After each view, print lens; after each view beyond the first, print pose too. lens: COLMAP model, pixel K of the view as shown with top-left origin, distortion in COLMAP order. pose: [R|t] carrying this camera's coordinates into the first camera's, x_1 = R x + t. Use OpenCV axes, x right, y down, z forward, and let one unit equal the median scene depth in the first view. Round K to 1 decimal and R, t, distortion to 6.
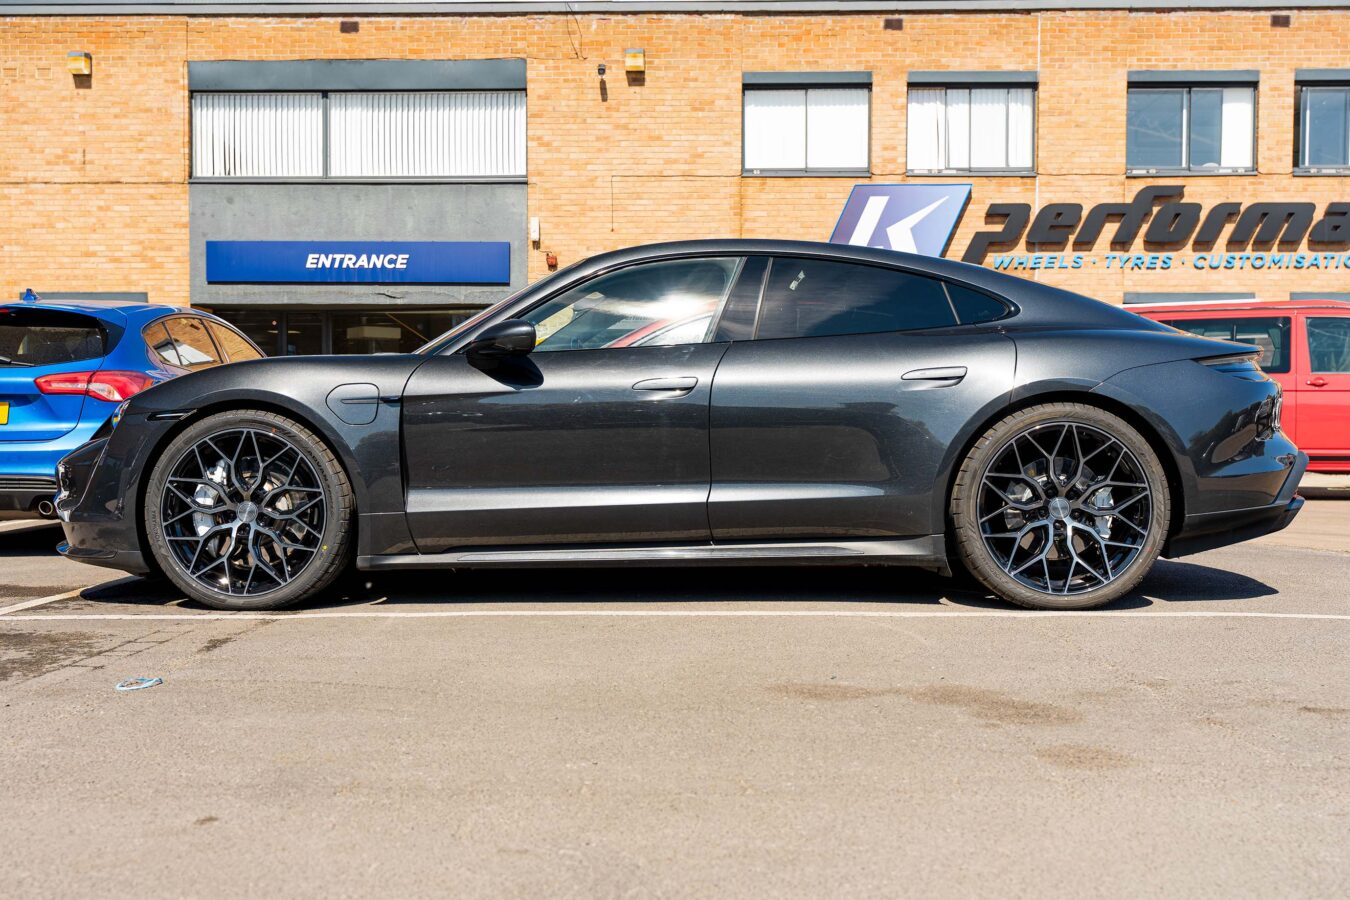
lens RADIAL K [[1391.6, 0, 675.0], [0, 1391.6, 450.0], [0, 0, 1]] dist [0.005814, 0.015518]
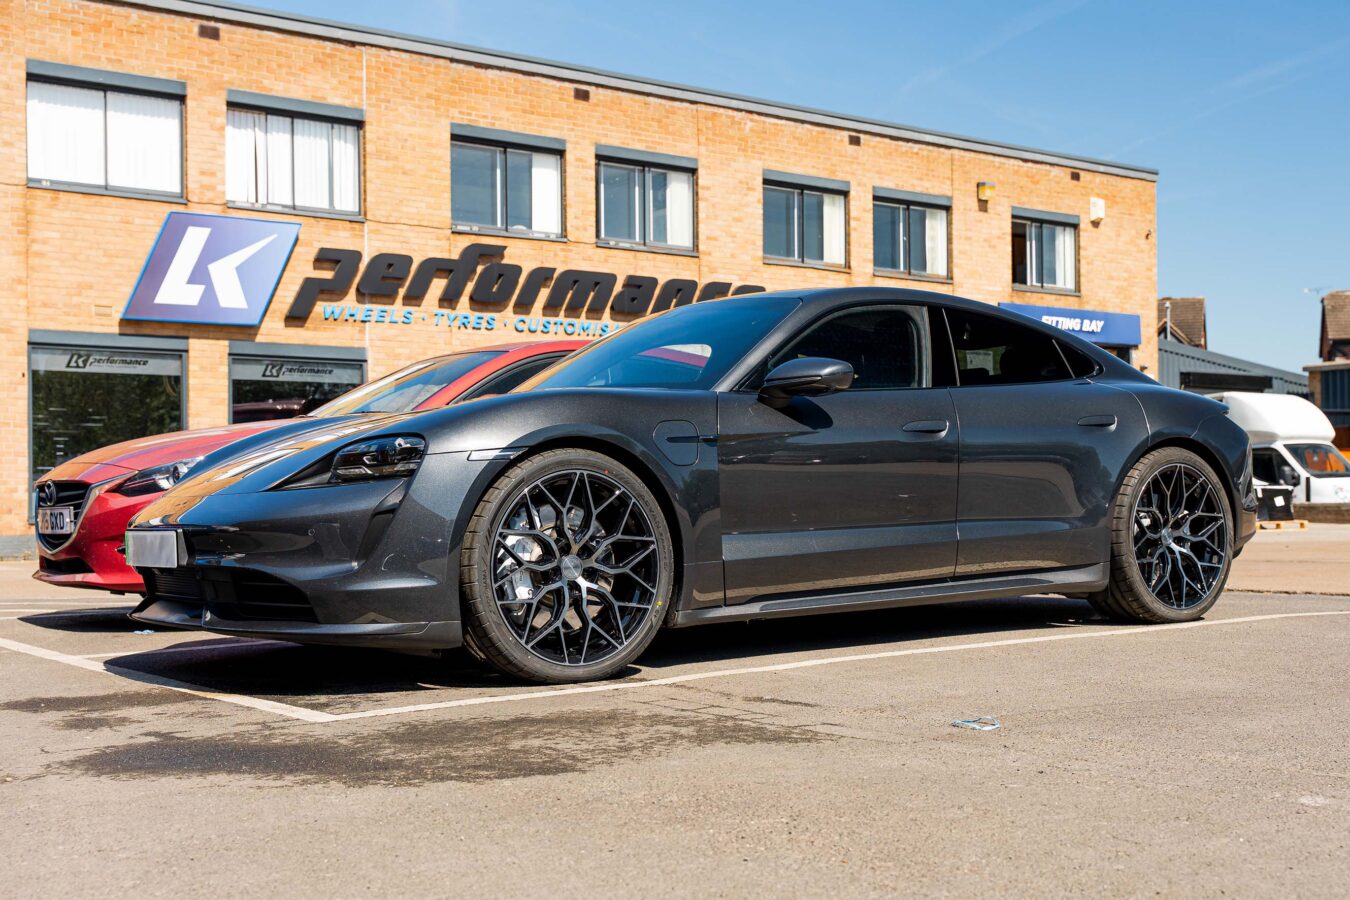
lens RADIAL K [[1597.7, 0, 675.0], [0, 1597.7, 450.0], [0, 0, 1]] dist [0.016010, 0.021176]
pose [[0.787495, 0.007020, 0.616281, -0.230894], [0.024390, 0.998797, -0.042543, 0.004177], [-0.615838, 0.048533, 0.786376, 0.048739]]
